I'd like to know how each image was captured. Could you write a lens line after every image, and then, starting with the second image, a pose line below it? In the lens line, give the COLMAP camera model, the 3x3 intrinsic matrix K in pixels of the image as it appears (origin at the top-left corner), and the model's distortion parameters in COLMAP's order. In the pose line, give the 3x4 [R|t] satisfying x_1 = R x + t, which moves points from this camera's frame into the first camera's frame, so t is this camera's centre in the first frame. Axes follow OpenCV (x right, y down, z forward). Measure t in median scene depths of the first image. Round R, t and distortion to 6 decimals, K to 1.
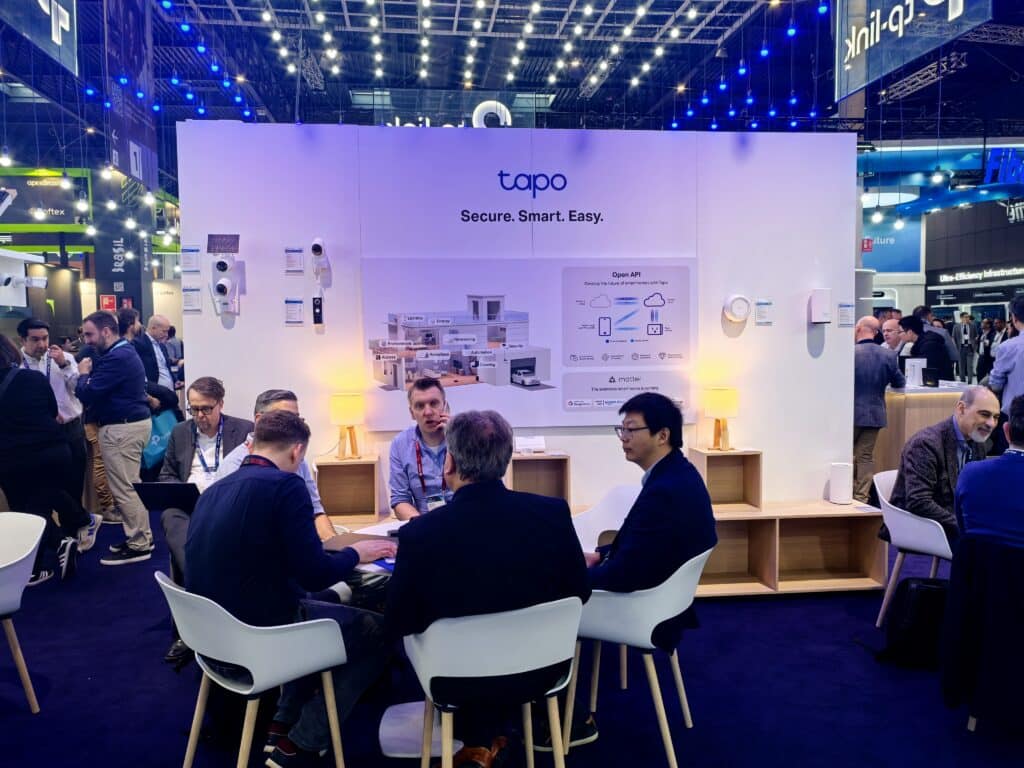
lens RADIAL K [[809.8, 0, 510.4], [0, 809.8, 386.1], [0, 0, 1]] dist [0.065780, -0.033841]
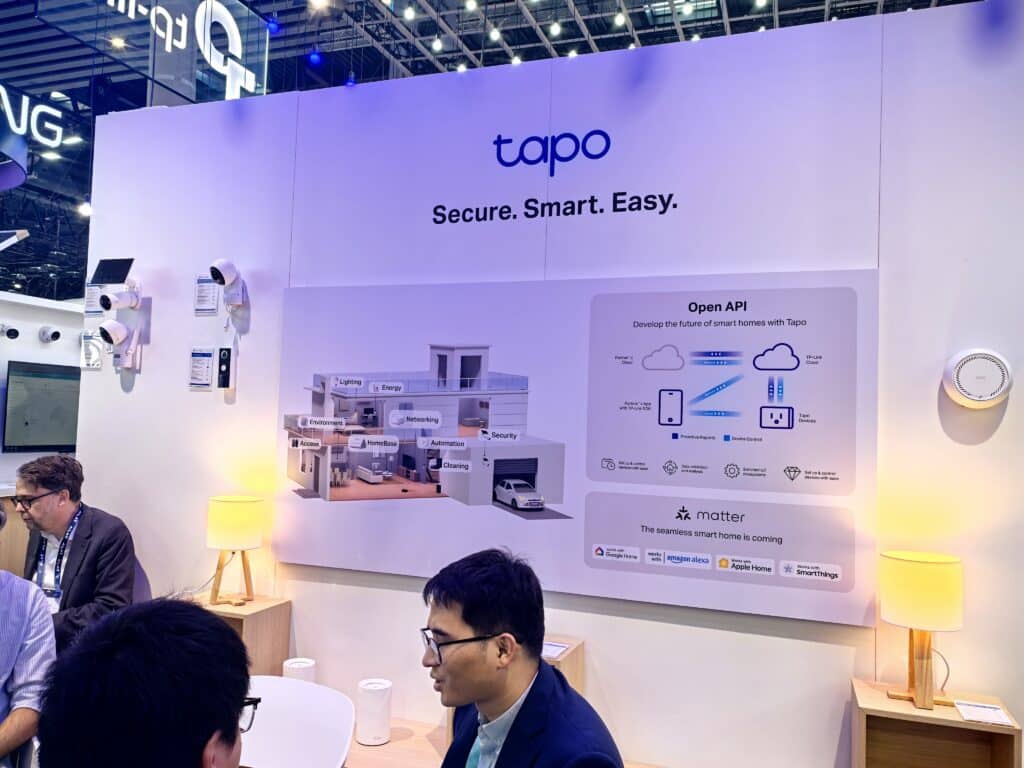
lens RADIAL K [[809.8, 0, 508.7], [0, 809.8, 379.8], [0, 0, 1]] dist [0.065780, -0.033841]
pose [[0.888847, 0.018279, -0.457839, 0.265430], [-0.072391, 0.992257, -0.100924, -0.031908], [0.452449, 0.122850, 0.883288, 0.506840]]
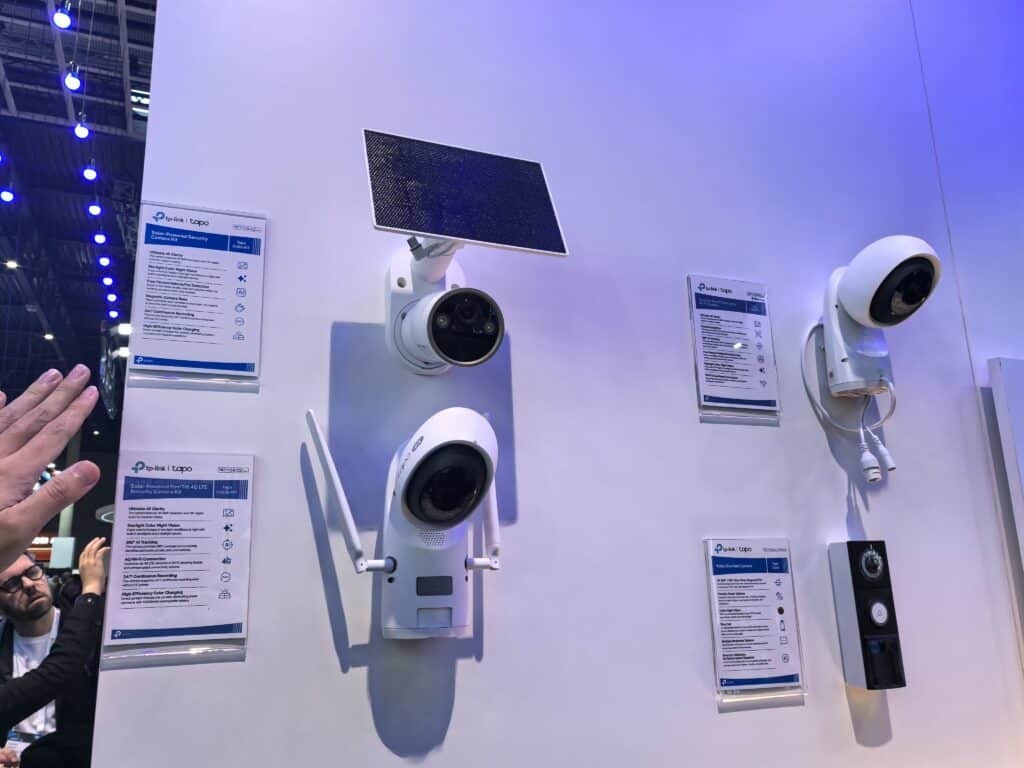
lens RADIAL K [[809.8, 0, 513.8], [0, 809.8, 385.9], [0, 0, 1]] dist [0.065780, -0.033841]
pose [[0.956313, 0.055105, 0.287105, -0.363819], [0.036346, 0.952045, -0.303793, -0.085645], [-0.290077, 0.300956, 0.908450, 0.816340]]
